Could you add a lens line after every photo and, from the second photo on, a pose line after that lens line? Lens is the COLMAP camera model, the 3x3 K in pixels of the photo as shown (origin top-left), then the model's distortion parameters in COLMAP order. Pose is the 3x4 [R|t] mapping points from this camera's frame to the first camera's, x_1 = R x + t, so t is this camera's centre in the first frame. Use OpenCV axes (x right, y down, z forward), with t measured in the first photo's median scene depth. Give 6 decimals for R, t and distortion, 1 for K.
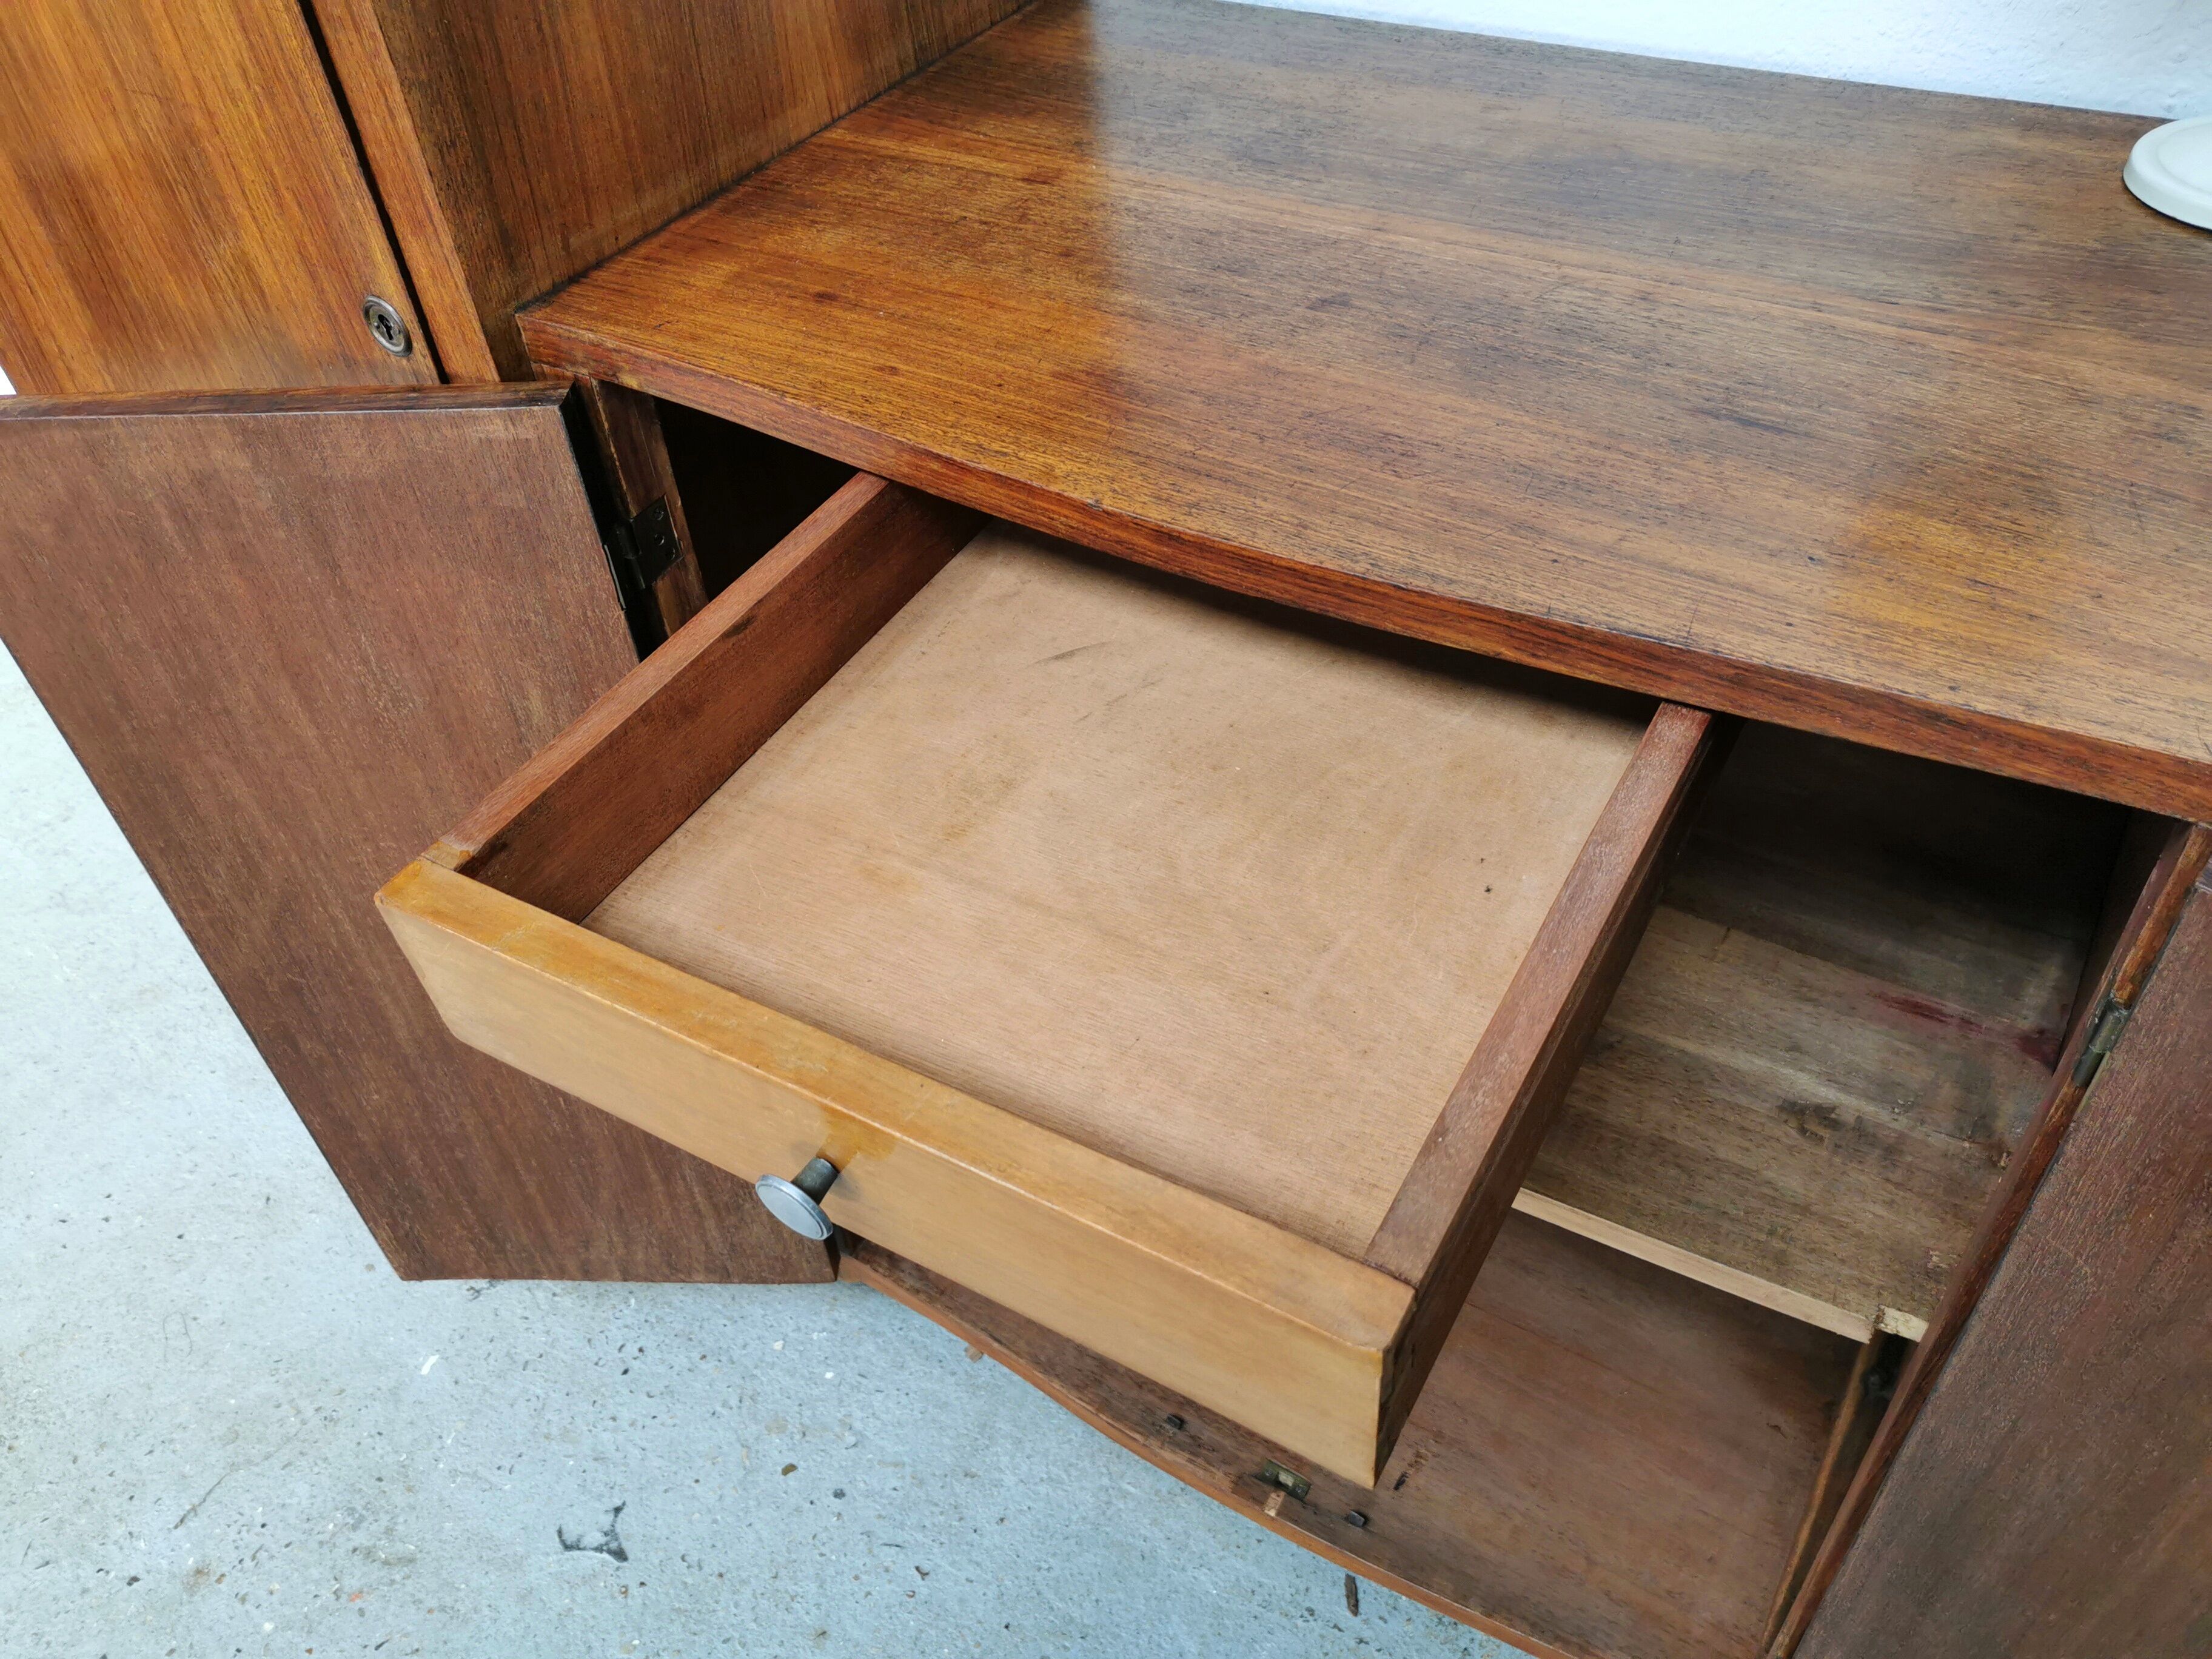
lens RADIAL K [[1699.7, 0, 1107.3], [0, 1699.7, 824.7], [0, 0, 1]] dist [0.055465, -0.050396]
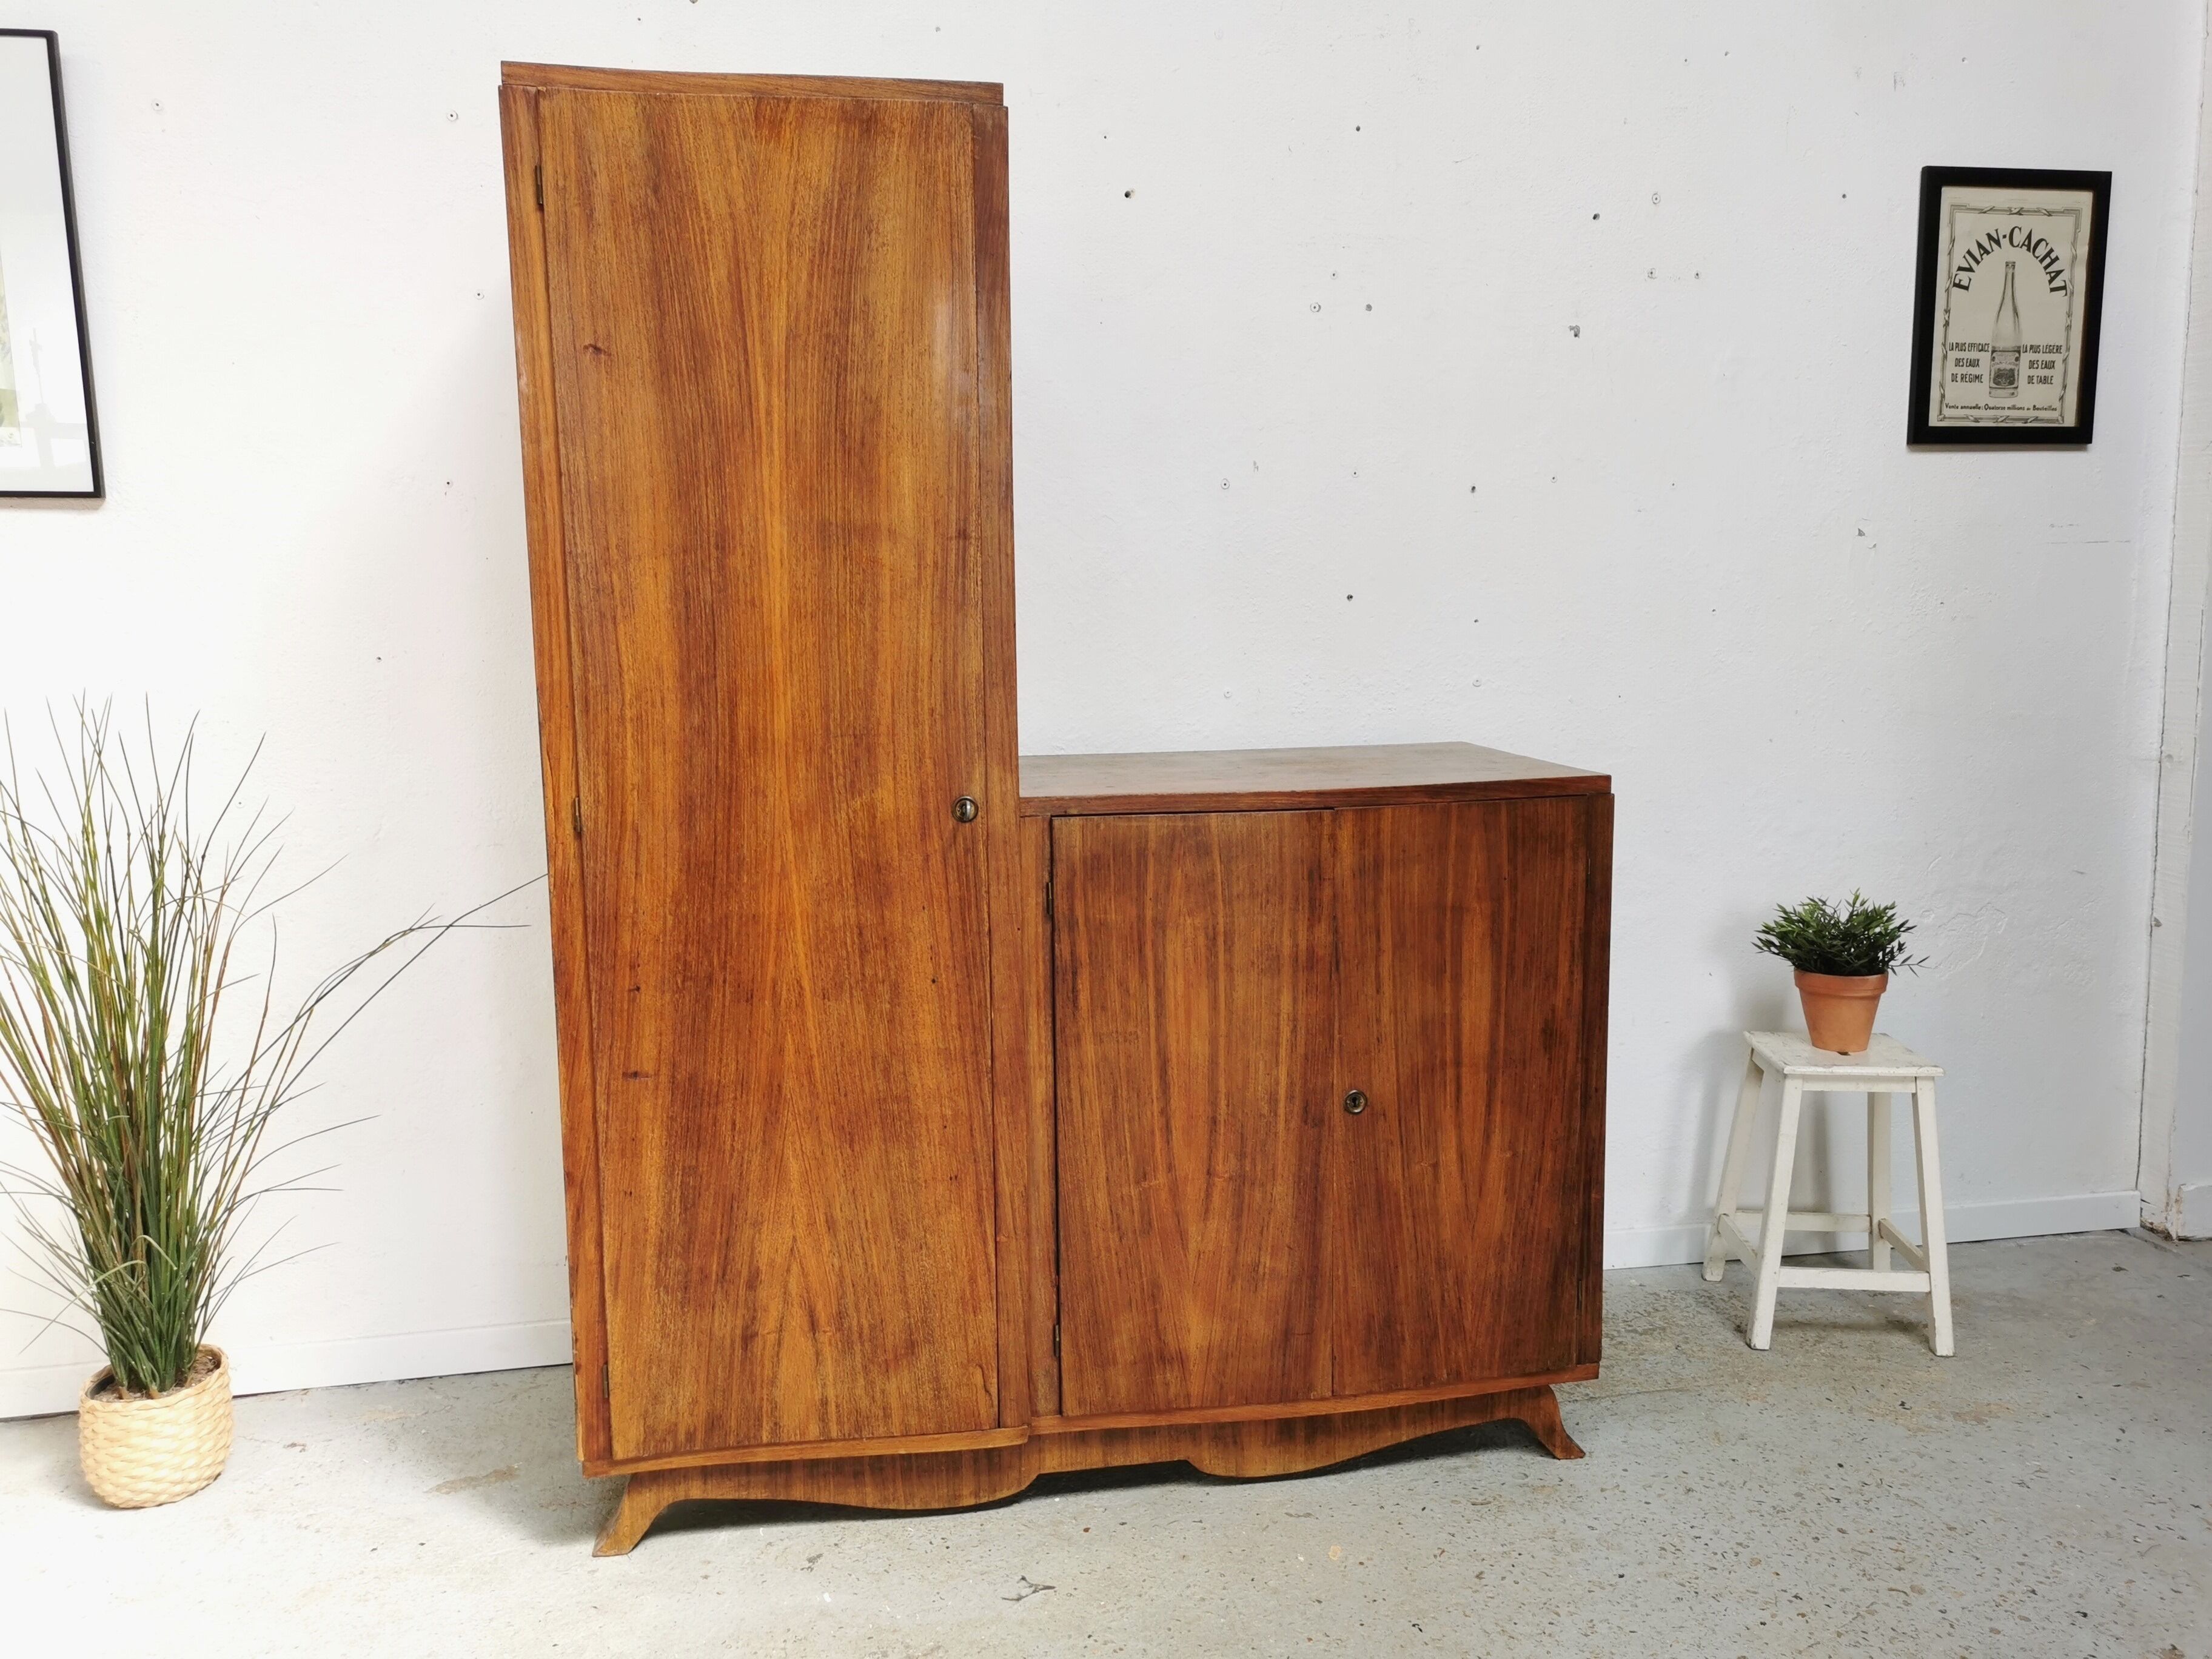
lens RADIAL K [[1699.7, 0, 1095.5], [0, 1699.7, 836.4], [0, 0, 1]] dist [0.055465, -0.050396]
pose [[0.745829, -0.039739, 0.664951, -1.771096], [0.429432, 0.791790, -0.434345, 0.808558], [-0.509241, 0.609499, 0.607606, -0.488878]]
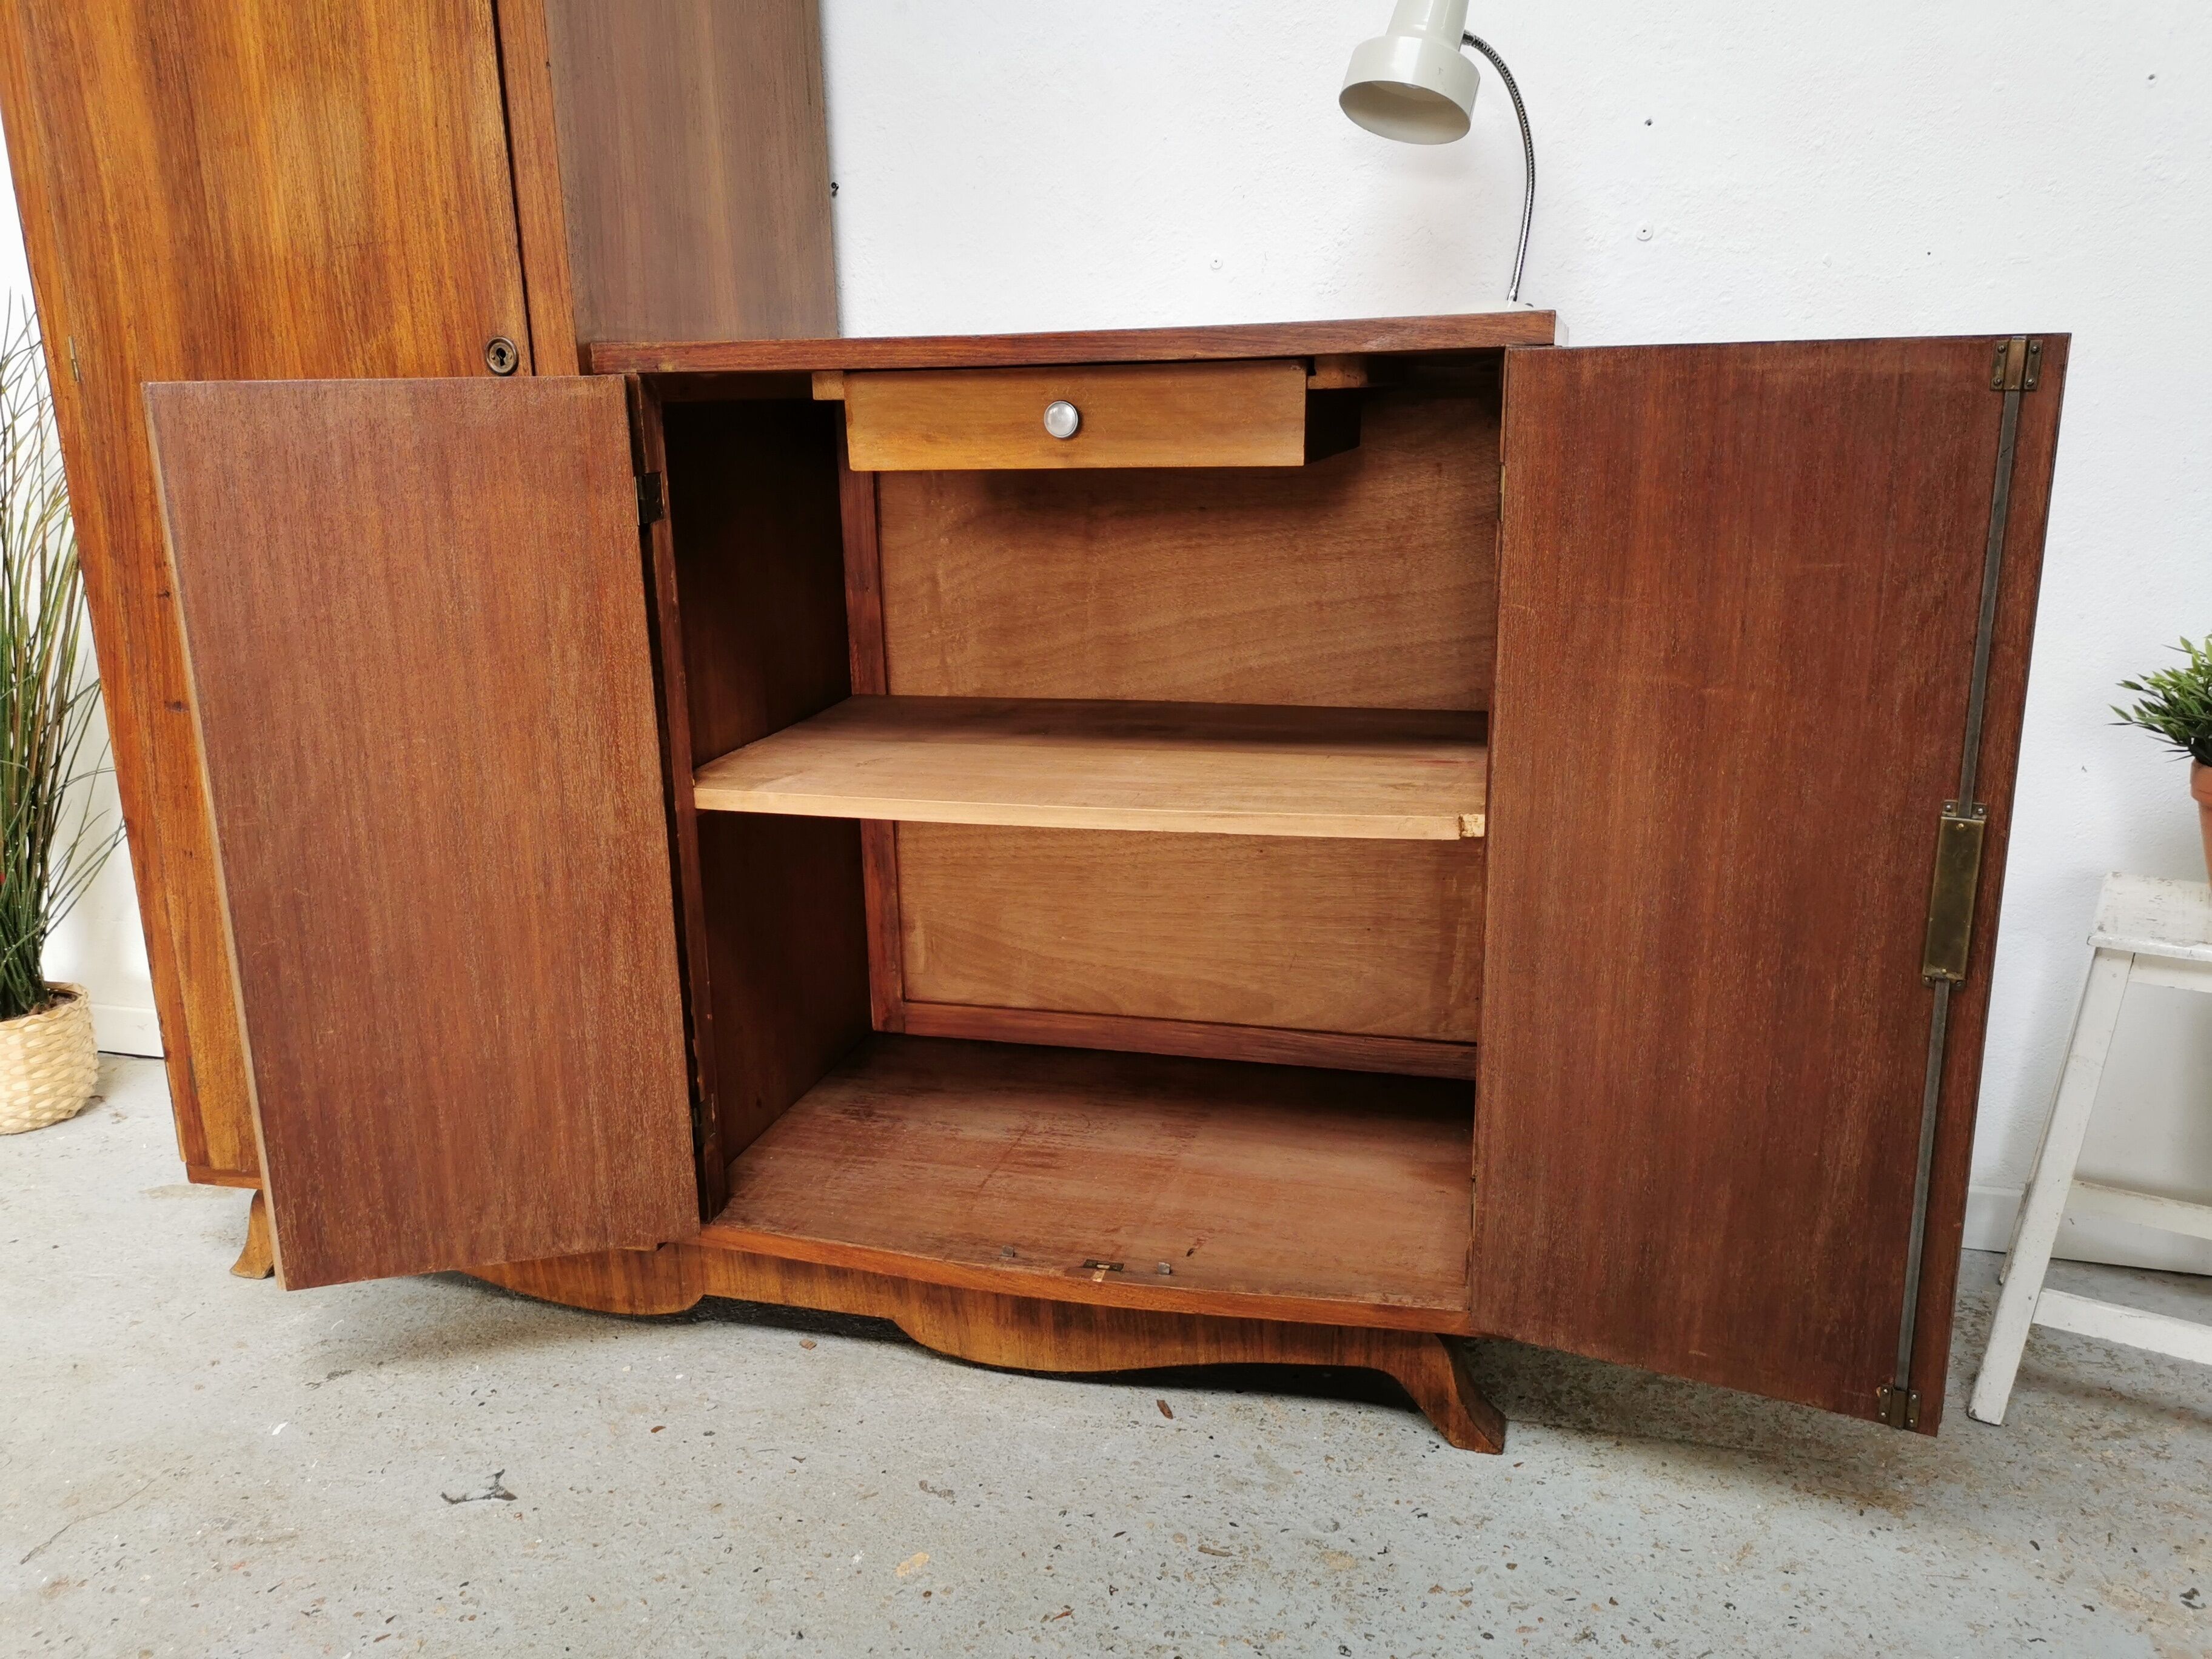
lens RADIAL K [[1699.7, 0, 1102.6], [0, 1699.7, 837.5], [0, 0, 1]] dist [0.055465, -0.050396]
pose [[0.958699, -0.027927, 0.283047, -0.327039], [0.162089, 0.871397, -0.463028, 0.924960], [-0.233715, 0.489783, 0.839934, -0.282448]]
